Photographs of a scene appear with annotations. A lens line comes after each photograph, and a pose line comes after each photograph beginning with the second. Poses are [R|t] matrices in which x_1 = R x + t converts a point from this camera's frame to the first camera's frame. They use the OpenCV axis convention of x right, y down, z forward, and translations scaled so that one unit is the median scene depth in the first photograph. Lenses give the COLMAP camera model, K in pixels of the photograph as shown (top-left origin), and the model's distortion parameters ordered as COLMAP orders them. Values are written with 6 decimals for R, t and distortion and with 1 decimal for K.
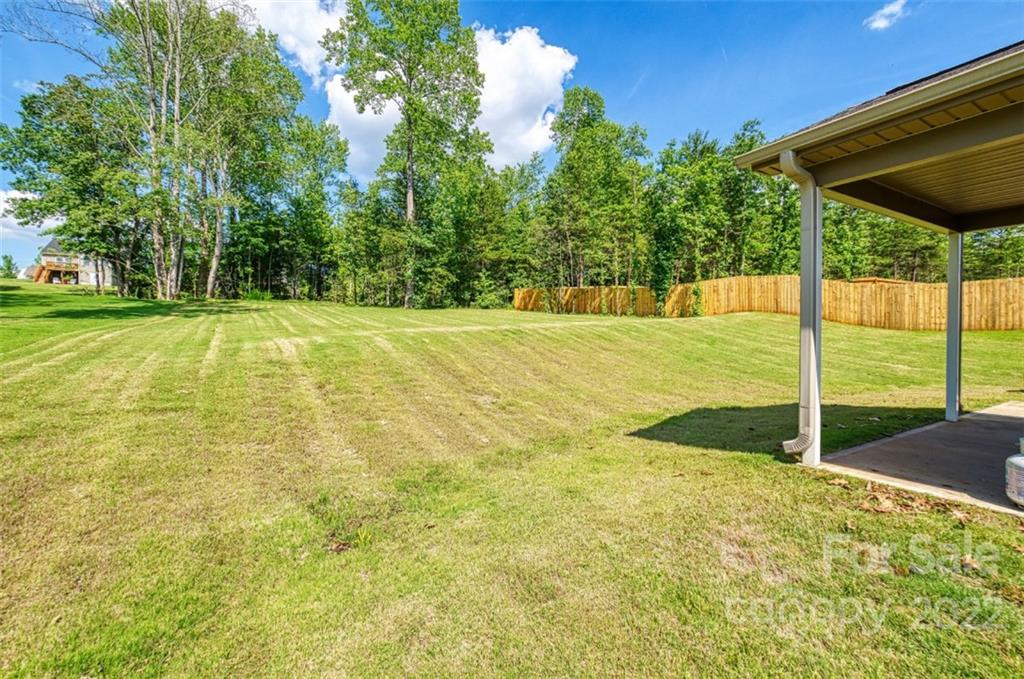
lens RADIAL K [[440.3, 0, 516.9], [0, 440.3, 337.4], [0, 0, 1]] dist [0.001793, -0.000204]
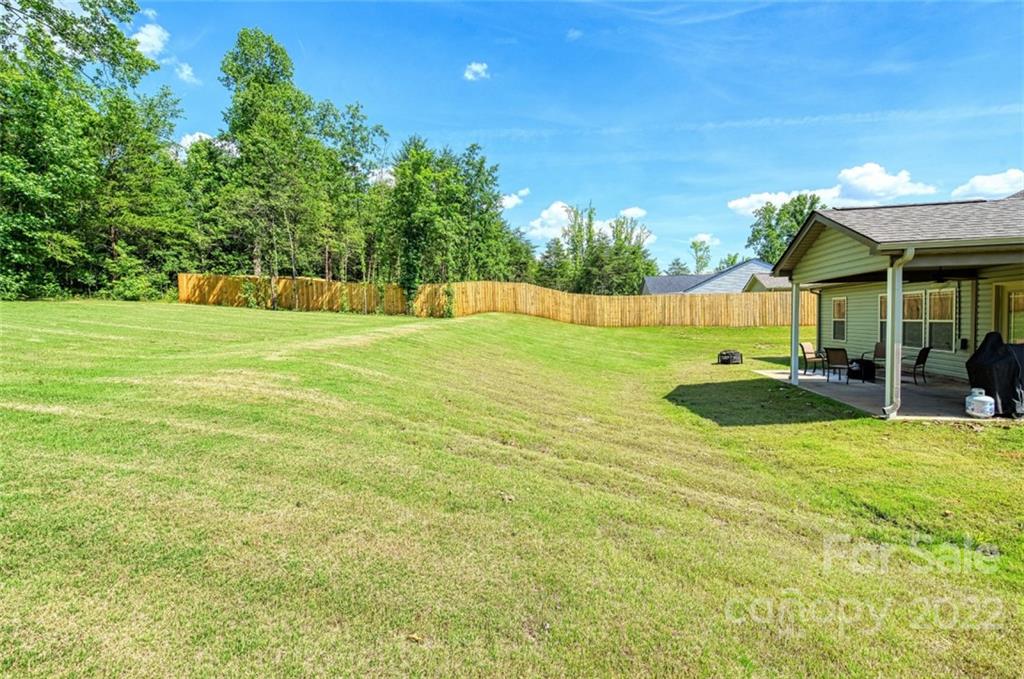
lens RADIAL K [[440.3, 0, 527.9], [0, 440.3, 337.9], [0, 0, 1]] dist [0.001793, -0.000204]
pose [[0.666528, -0.038934, 0.744462, -0.247061], [0.023207, 0.999235, 0.031481, -0.020679], [-0.745119, -0.003706, 0.666922, 0.128649]]
